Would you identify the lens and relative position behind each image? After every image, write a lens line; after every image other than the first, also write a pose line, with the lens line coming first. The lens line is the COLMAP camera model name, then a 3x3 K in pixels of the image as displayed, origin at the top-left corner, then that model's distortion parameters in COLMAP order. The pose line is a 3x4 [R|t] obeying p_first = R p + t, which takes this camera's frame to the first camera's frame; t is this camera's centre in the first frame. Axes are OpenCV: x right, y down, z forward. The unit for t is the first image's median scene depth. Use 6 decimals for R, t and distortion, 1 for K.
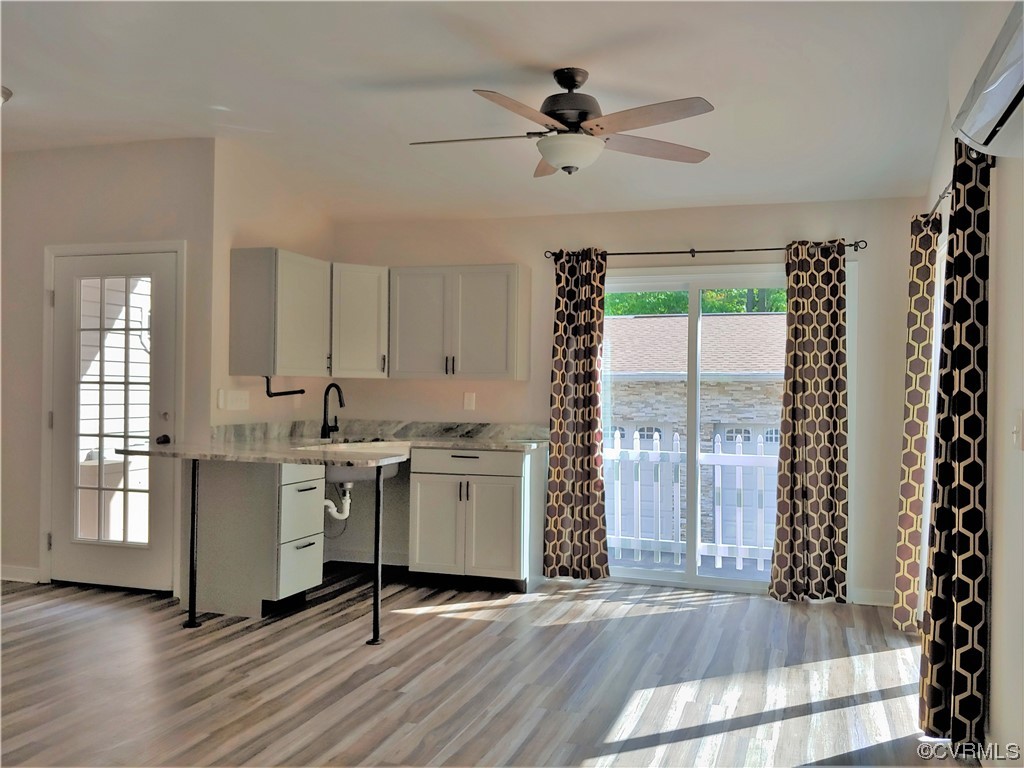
lens RADIAL K [[902.5, 0, 509.6], [0, 902.5, 385.8], [0, 0, 1]] dist [0.218889, -0.706736]
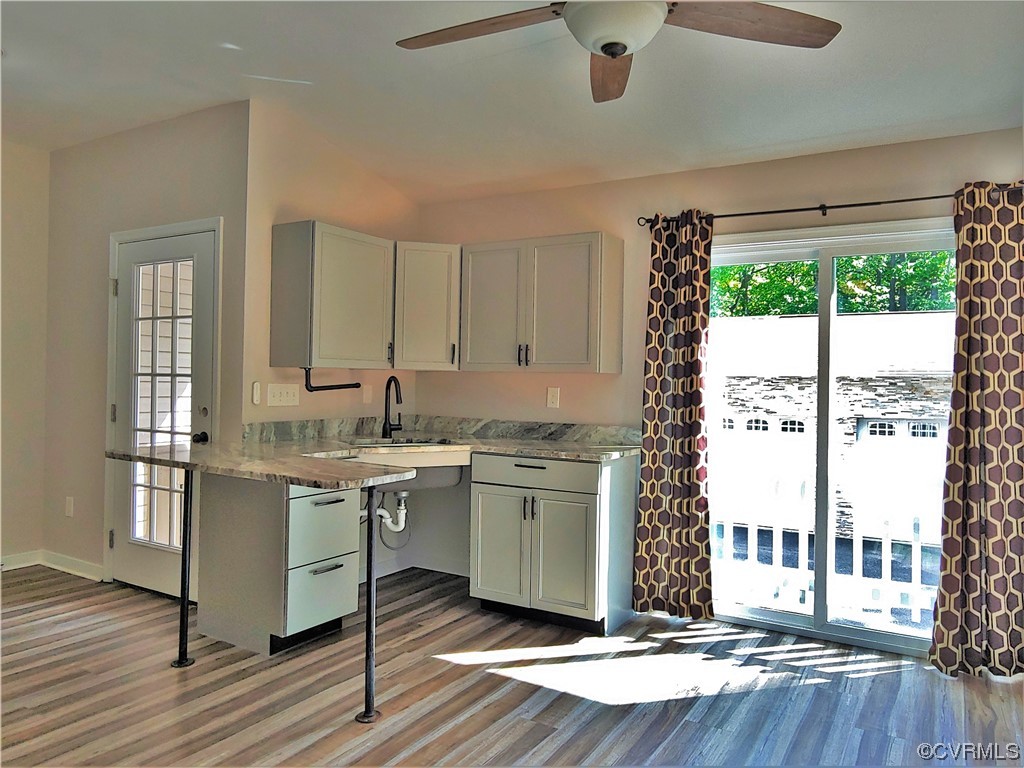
lens RADIAL K [[722.5, 0, 528.3], [0, 722.5, 376.6], [0, 0, 1]] dist [-0.046448, 0.052284]
pose [[0.977790, 0.002594, -0.209573, 0.083038], [-0.003748, 0.999980, -0.005108, 0.000950], [0.209556, 0.005780, 0.977780, 0.351132]]
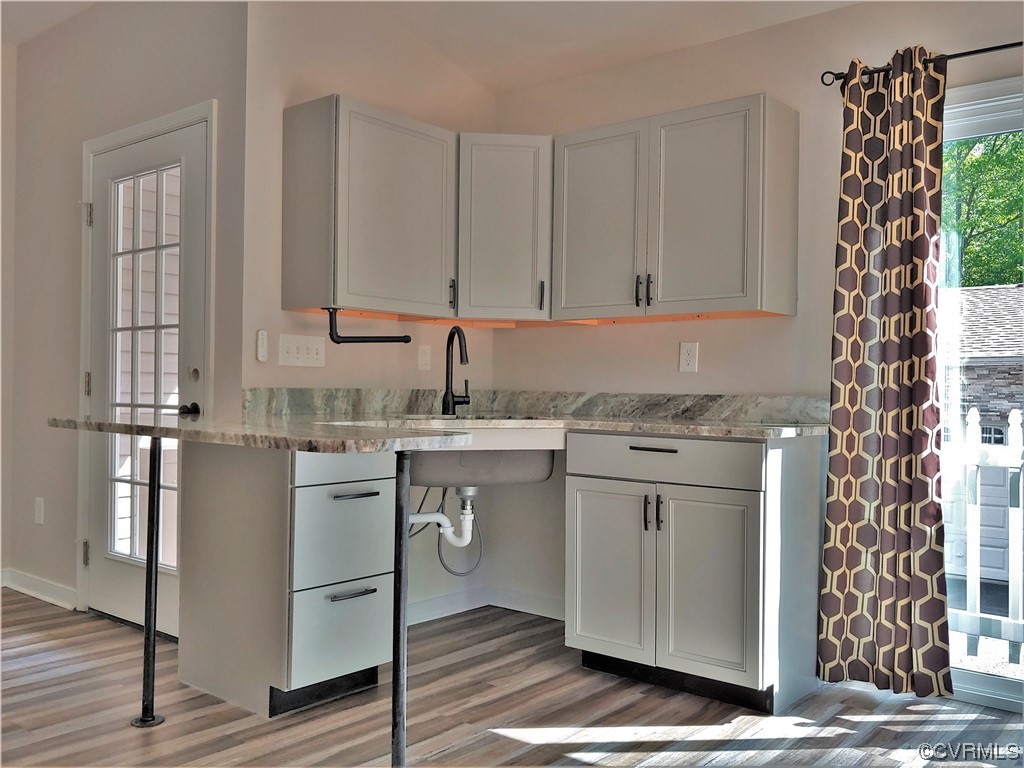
lens RADIAL K [[910.9, 0, 510.5], [0, 910.9, 386.4], [0, 0, 1]] dist [0.059788, -0.143431]
pose [[0.931820, -0.001606, -0.362918, 0.066787], [-0.000043, 0.999990, -0.004536, 0.042197], [0.362922, 0.004242, 0.931810, 0.447615]]
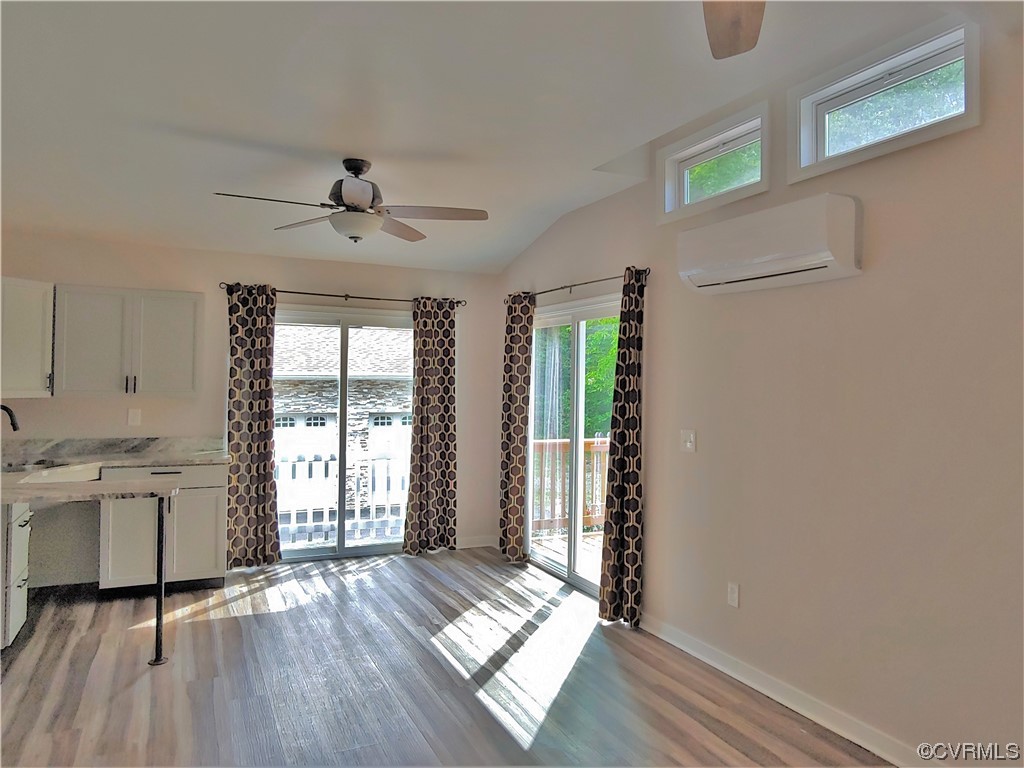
lens RADIAL K [[722.5, 0, 528.3], [0, 722.5, 376.6], [0, 0, 1]] dist [-0.046448, 0.052284]
pose [[0.713576, 0.001936, 0.700575, -0.327280], [-0.007666, 0.999958, 0.005046, -0.040825], [-0.700536, -0.008971, 0.713561, 0.098743]]
